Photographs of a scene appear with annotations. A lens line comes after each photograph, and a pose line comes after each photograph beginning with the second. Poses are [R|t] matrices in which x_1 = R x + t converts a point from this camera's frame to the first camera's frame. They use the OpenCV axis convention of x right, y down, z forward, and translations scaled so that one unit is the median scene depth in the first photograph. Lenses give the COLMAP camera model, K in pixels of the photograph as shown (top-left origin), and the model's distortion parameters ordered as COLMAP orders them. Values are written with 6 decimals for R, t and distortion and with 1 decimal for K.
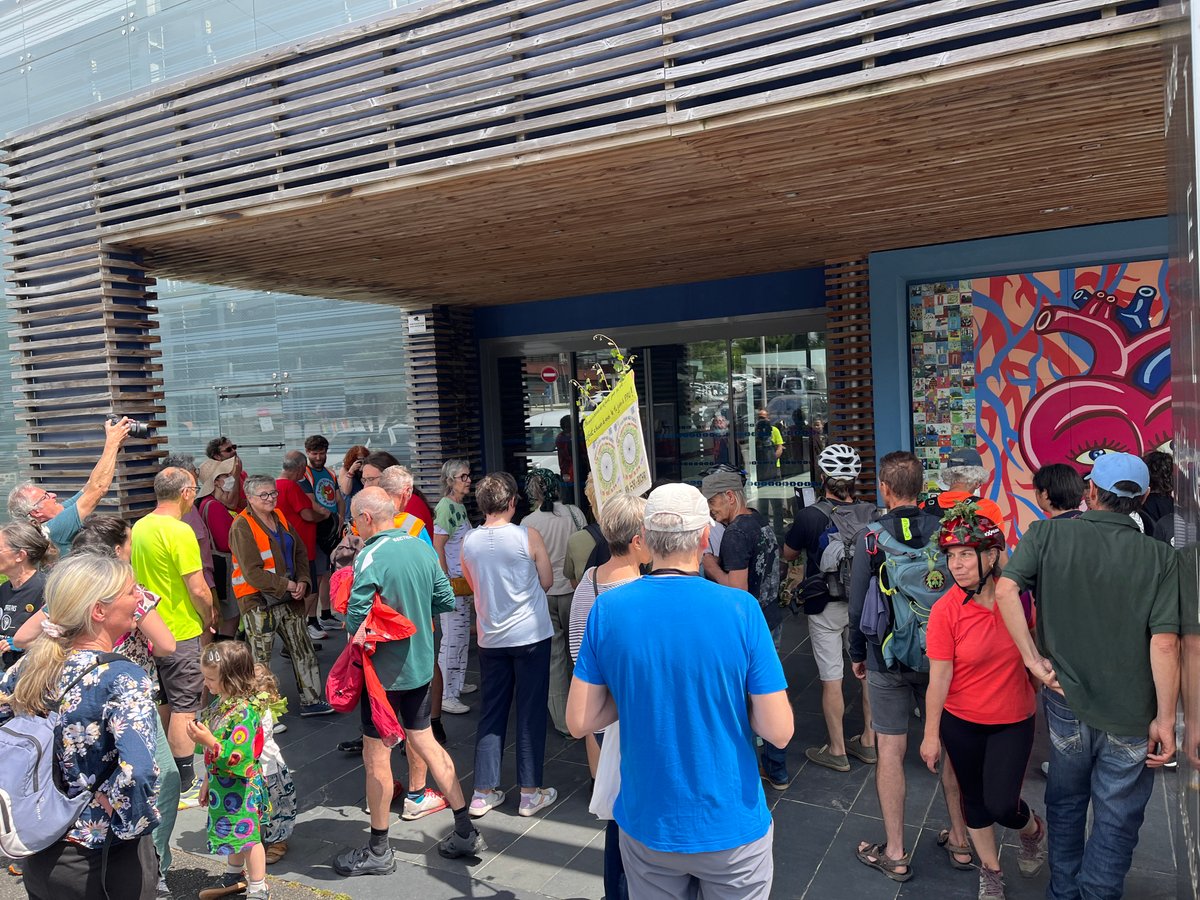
lens RADIAL K [[930.8, 0, 623.0], [0, 930.8, 445.3], [0, 0, 1]] dist [0.086427, -0.121352]
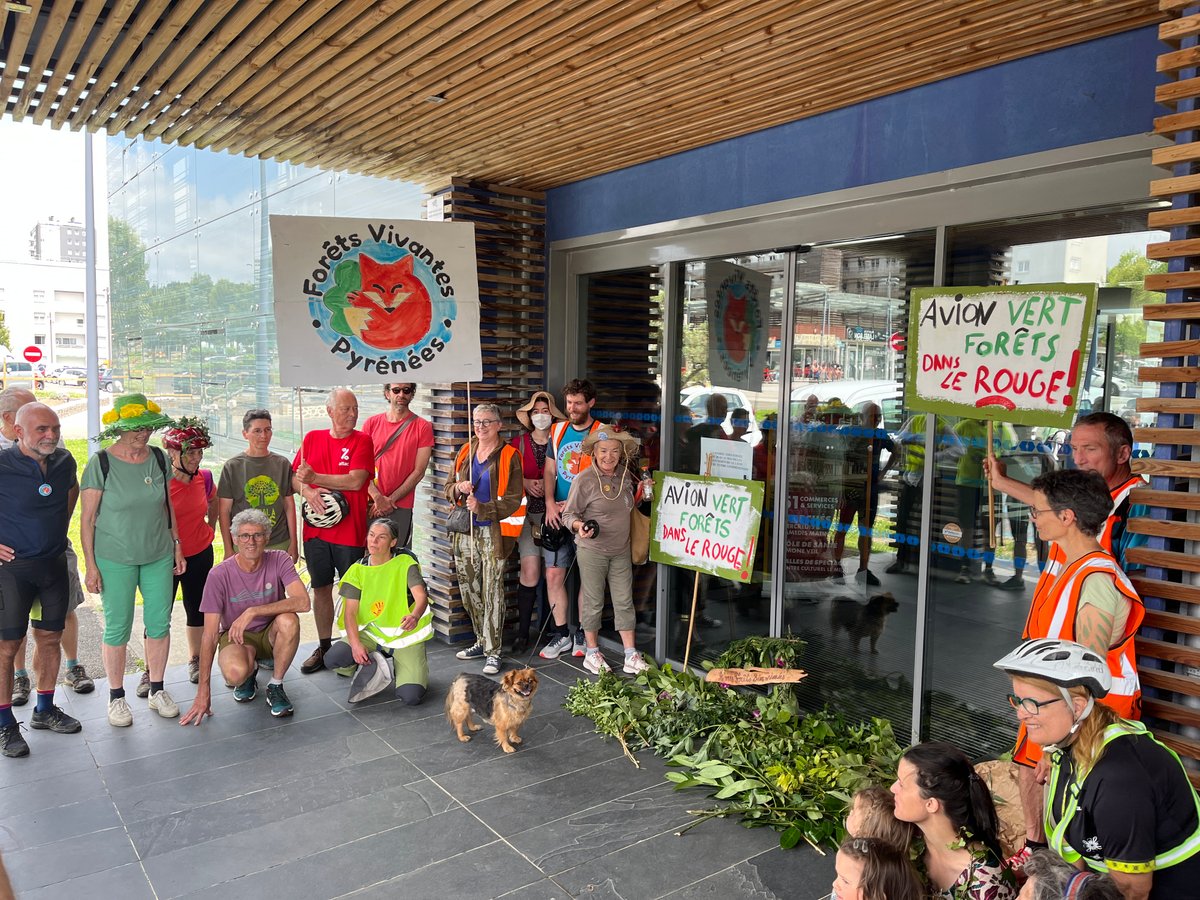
lens RADIAL K [[913.6, 0, 581.9], [0, 913.6, 458.6], [0, 0, 1]] dist [0.082670, -0.109992]
pose [[0.893985, 0.110789, -0.434184, 0.187631], [-0.089731, 0.993589, 0.068774, -0.020431], [0.439020, -0.022523, 0.898195, 0.609301]]
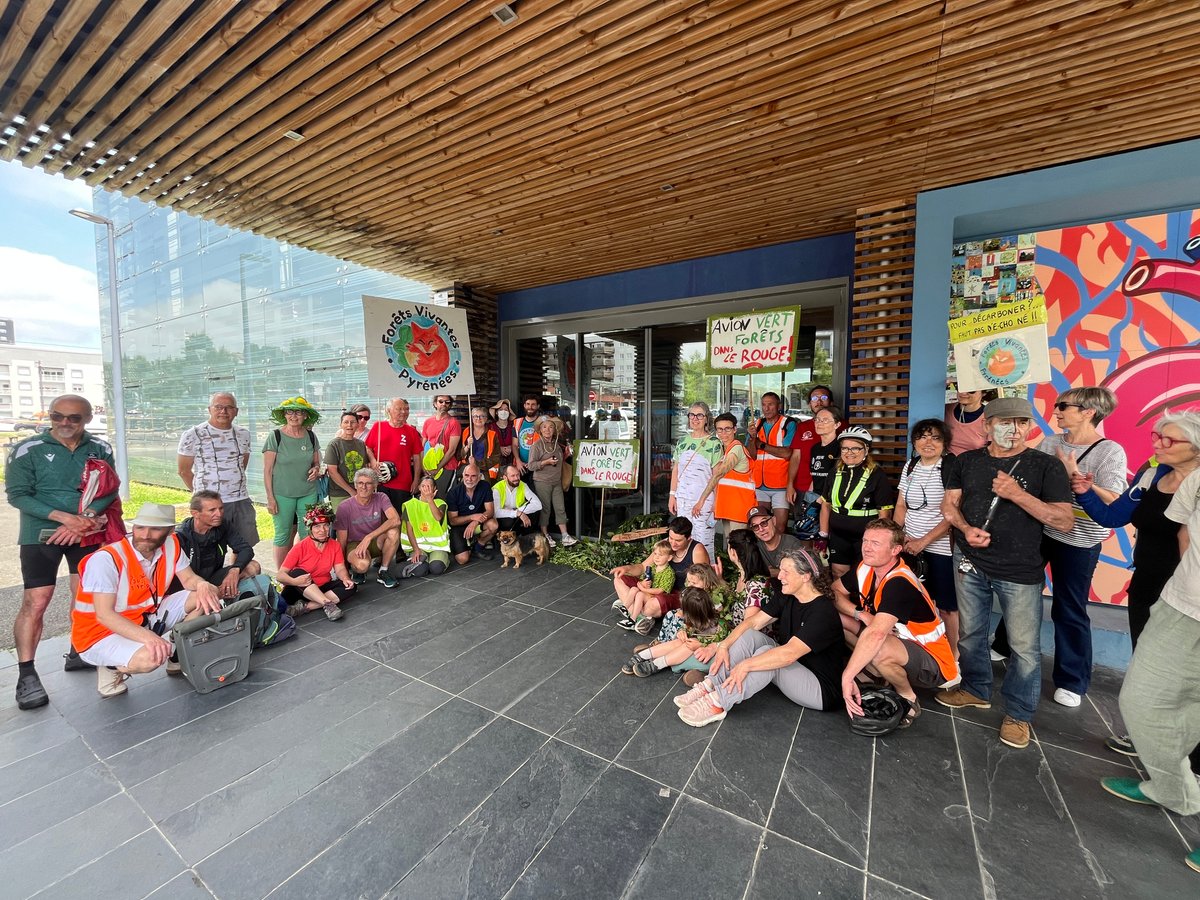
lens RADIAL K [[496.6, 0, 598.3], [0, 496.6, 450.4], [0, 0, 1]] dist [-0.003389, -0.000343]
pose [[0.995968, 0.054151, -0.071517, 0.020816], [-0.052647, 0.998354, 0.022745, 0.030166], [0.072631, -0.018888, 0.997180, 0.526339]]
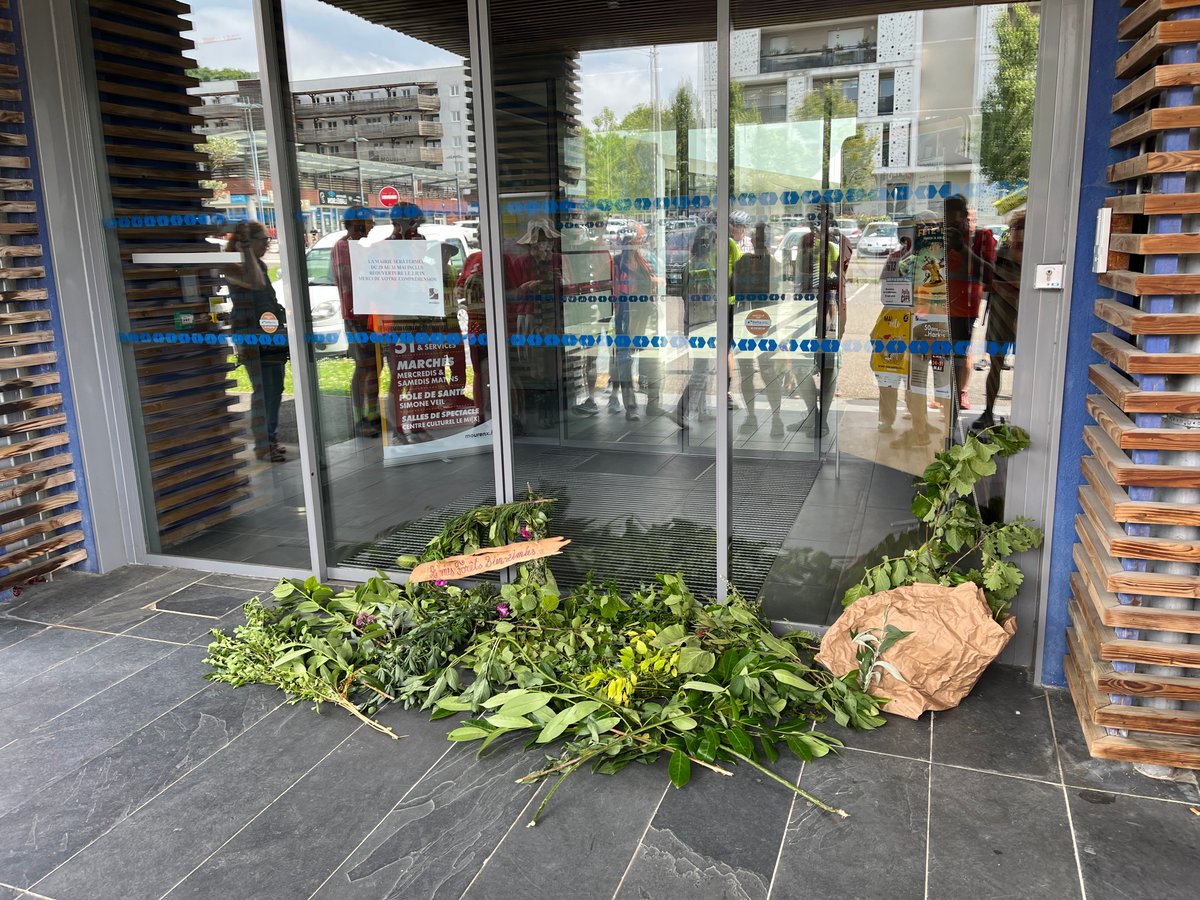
lens RADIAL K [[930.8, 0, 623.0], [0, 930.8, 445.3], [0, 0, 1]] dist [0.086427, -0.121352]
pose [[0.990846, -0.005419, 0.134889, 0.039799], [-0.016529, 0.986806, 0.161059, 0.026685], [-0.133982, -0.161814, 0.977684, 0.765310]]
